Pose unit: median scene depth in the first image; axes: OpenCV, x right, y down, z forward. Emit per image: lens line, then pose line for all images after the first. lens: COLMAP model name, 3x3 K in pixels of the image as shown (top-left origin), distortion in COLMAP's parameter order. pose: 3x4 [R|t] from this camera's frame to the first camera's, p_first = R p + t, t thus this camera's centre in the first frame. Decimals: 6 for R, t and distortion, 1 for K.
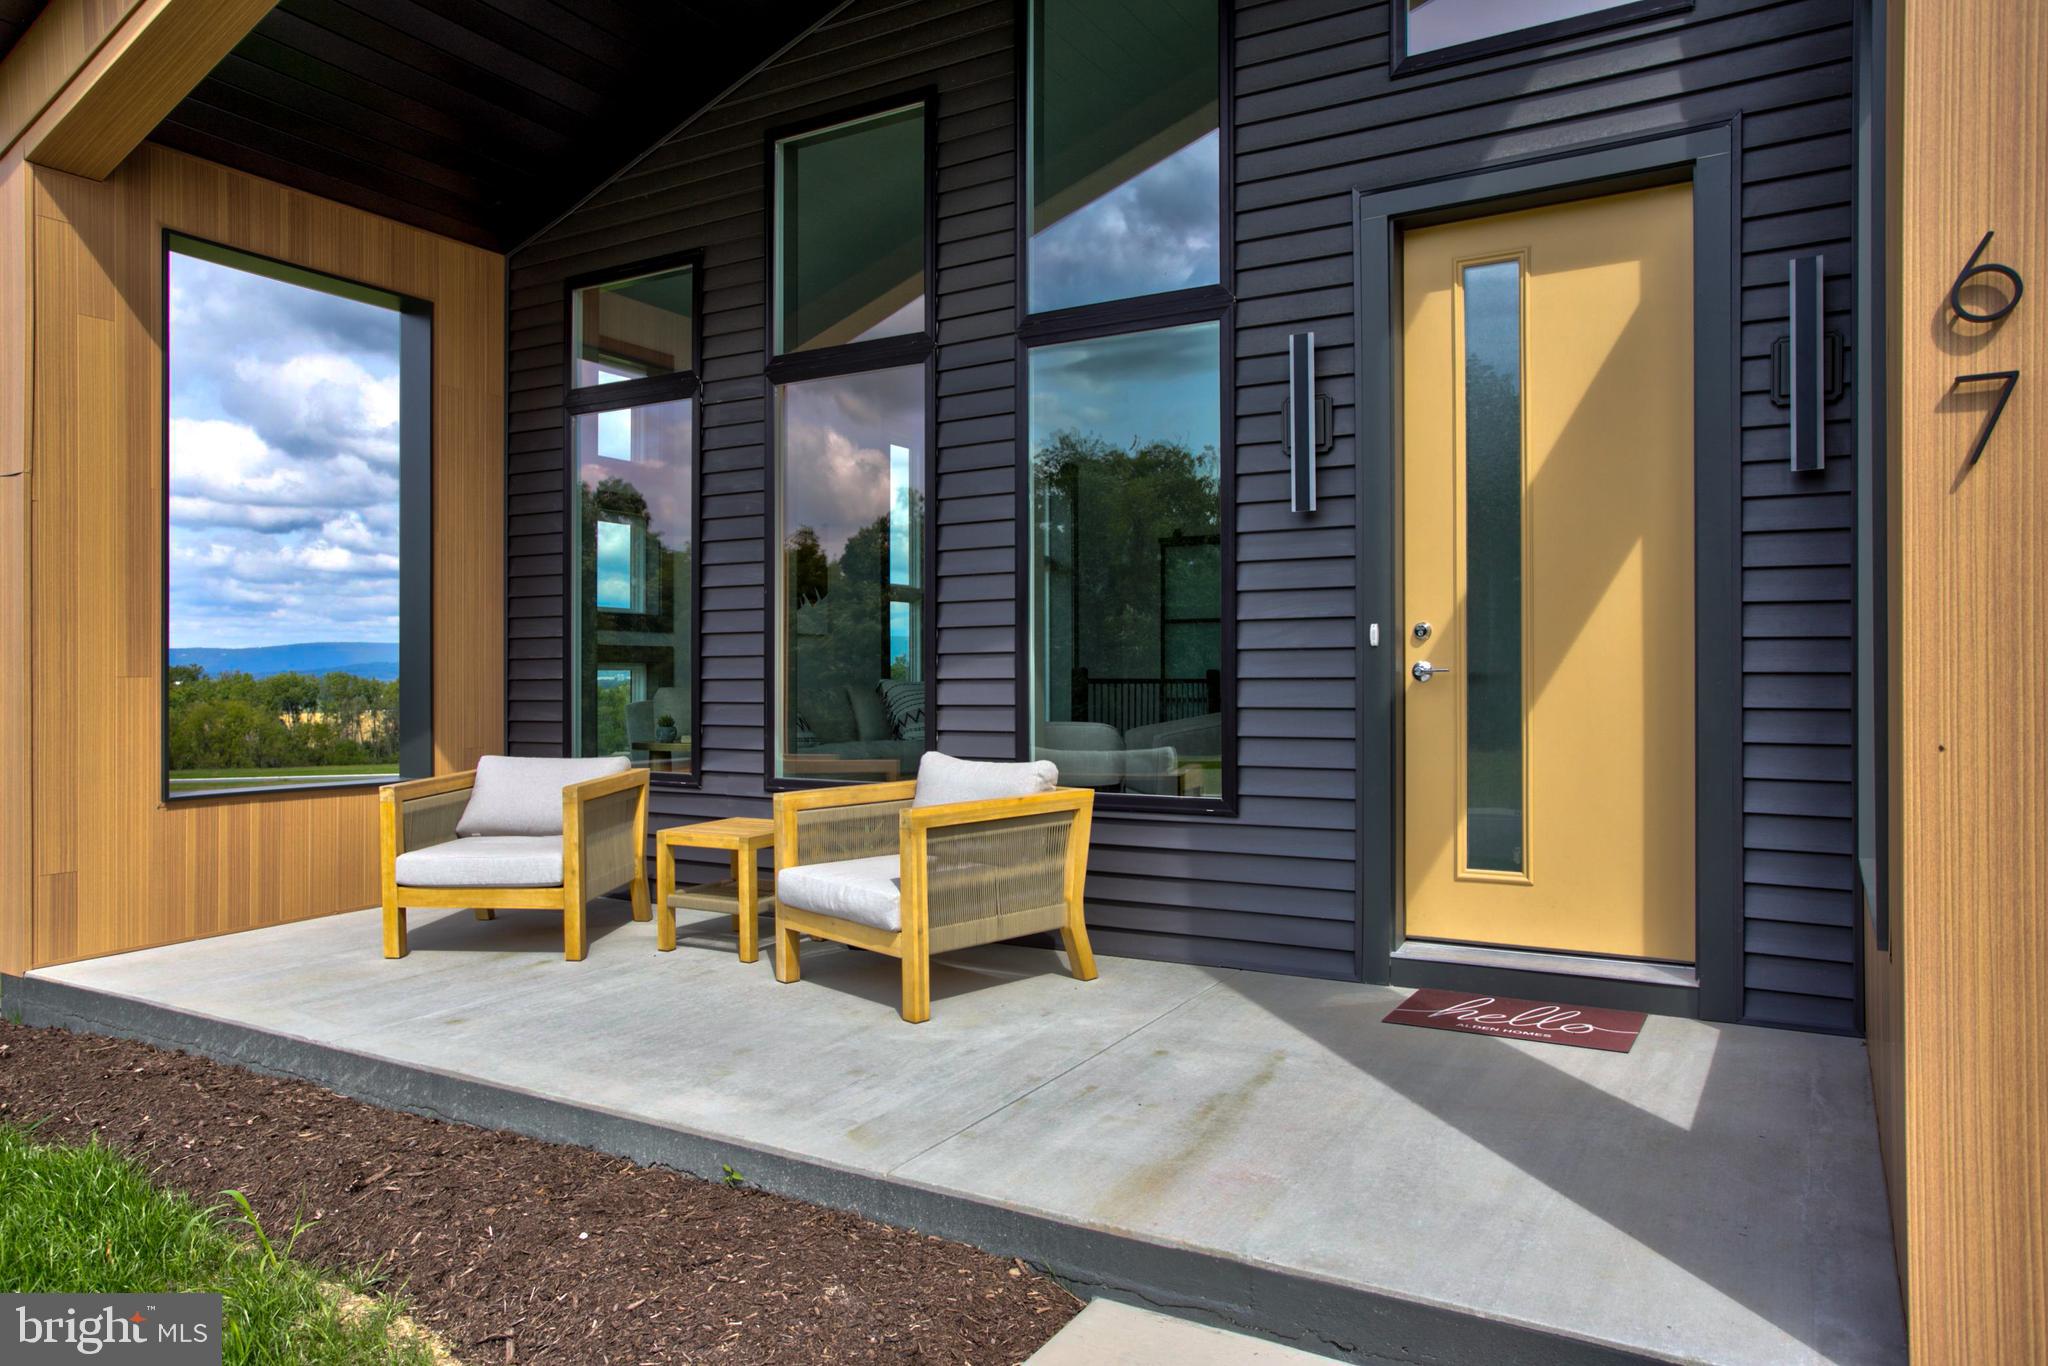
lens RADIAL K [[1378.2, 0, 1024.0], [0, 1378.2, 683.0], [0, 0, 1]] dist [0.007858, 0.001834]
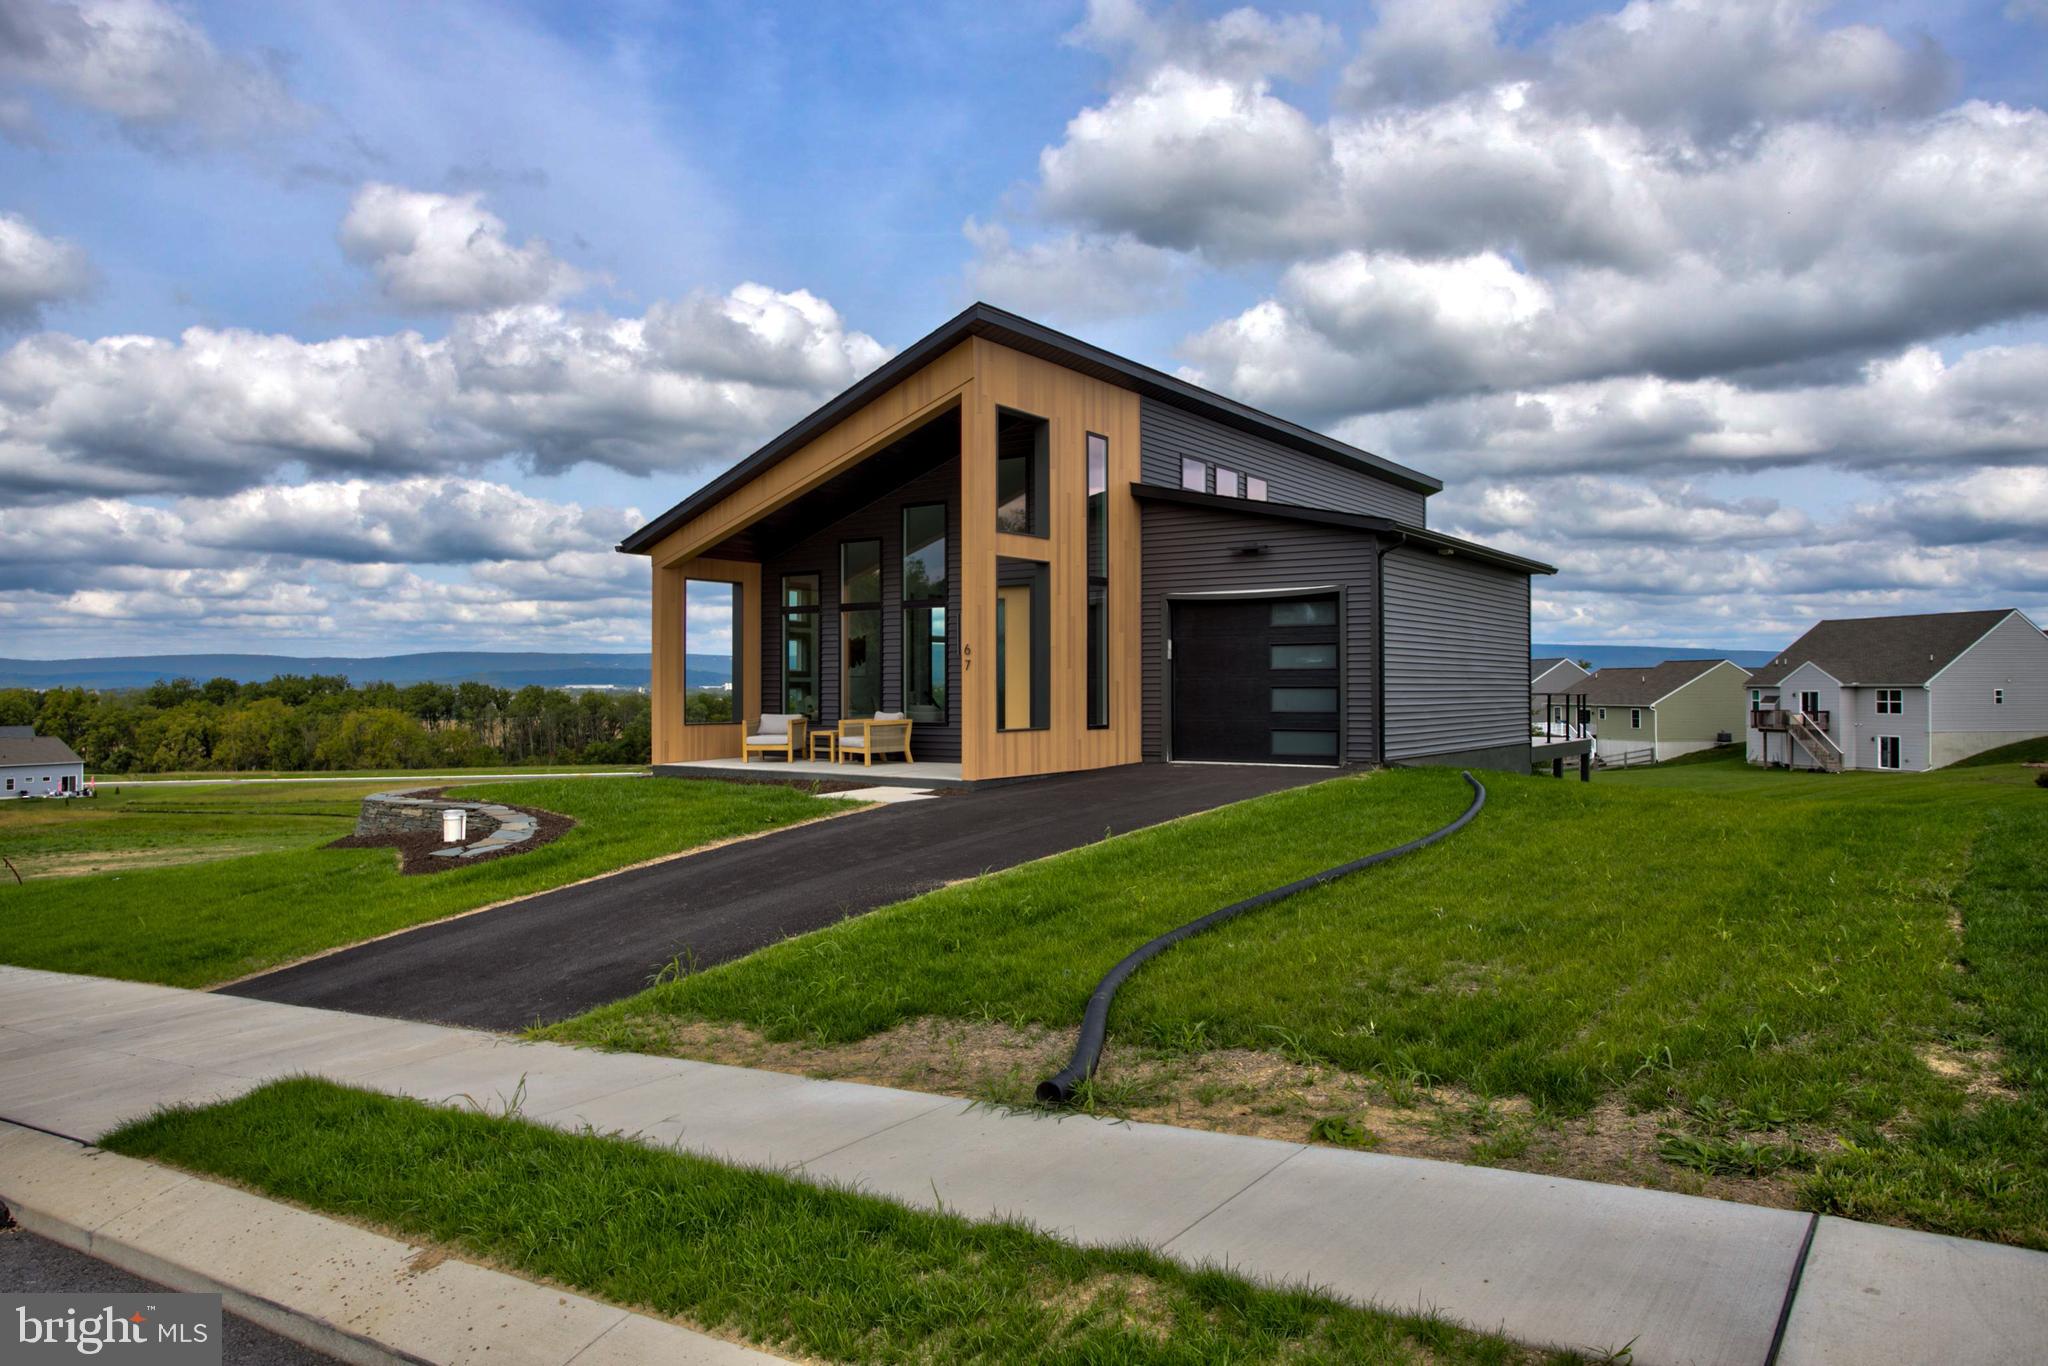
lens RADIAL K [[1378.2, 0, 1024.0], [0, 1378.2, 683.0], [0, 0, 1]] dist [0.007858, 0.001834]
pose [[0.996721, -0.002572, -0.080878, 0.690063], [0.002131, 0.999982, -0.005535, -0.010178], [0.080890, 0.005344, 0.996709, -3.001232]]
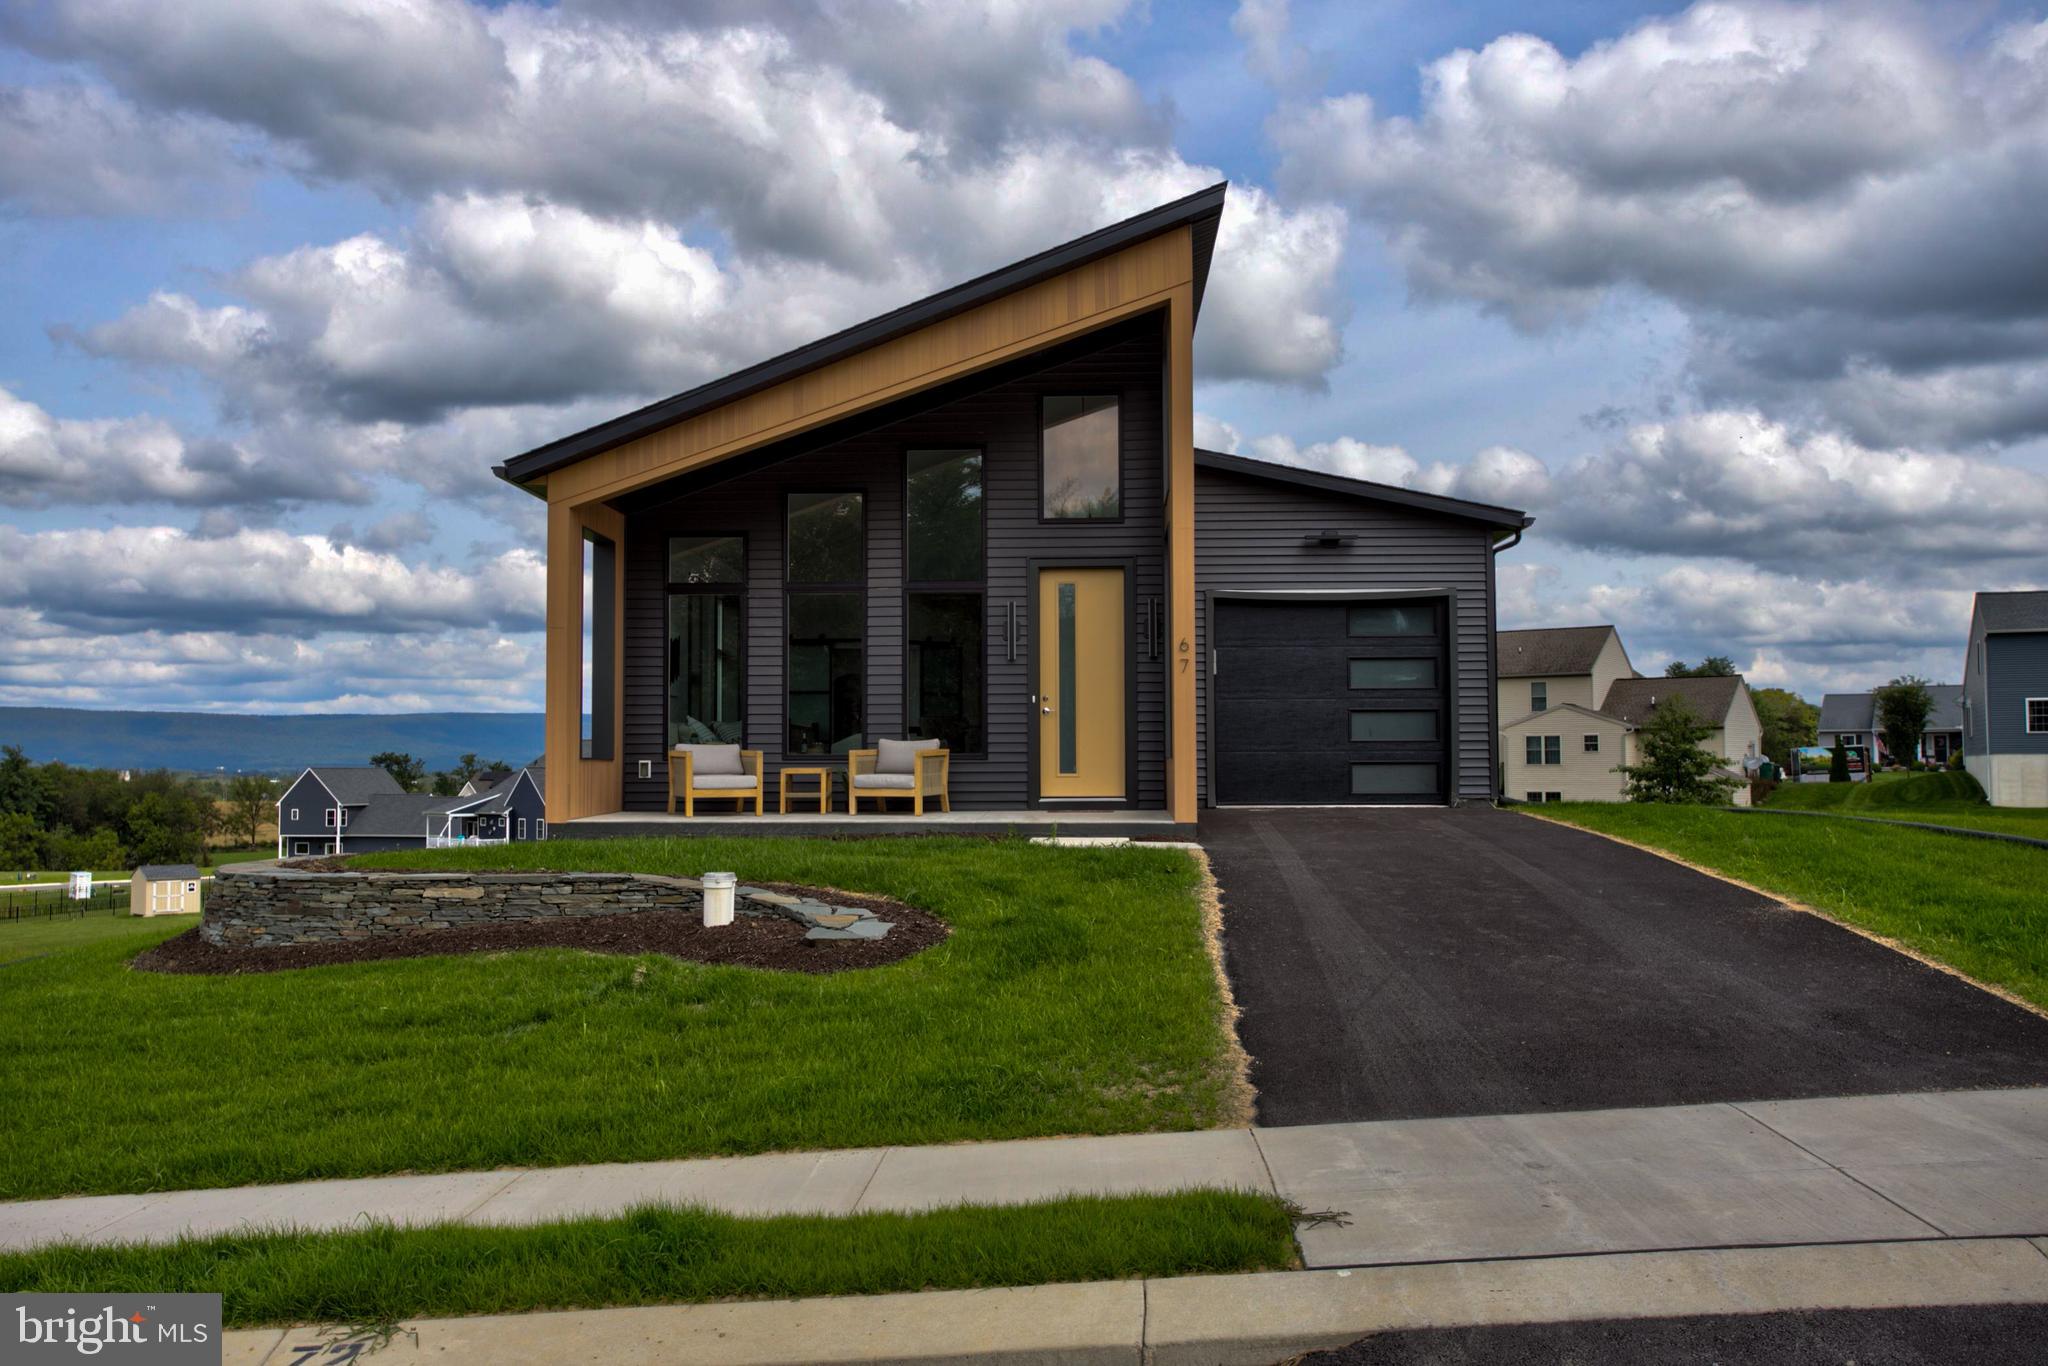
lens RADIAL K [[1713.6, 0, 1024.0], [0, 1713.6, 683.0], [0, 0, 1]] dist [0.002309, 0.002560]
pose [[0.891224, 0.018691, 0.453178, -1.381359], [-0.002823, 0.999360, -0.035666, 0.059762], [-0.453555, 0.030507, 0.890706, -2.222662]]
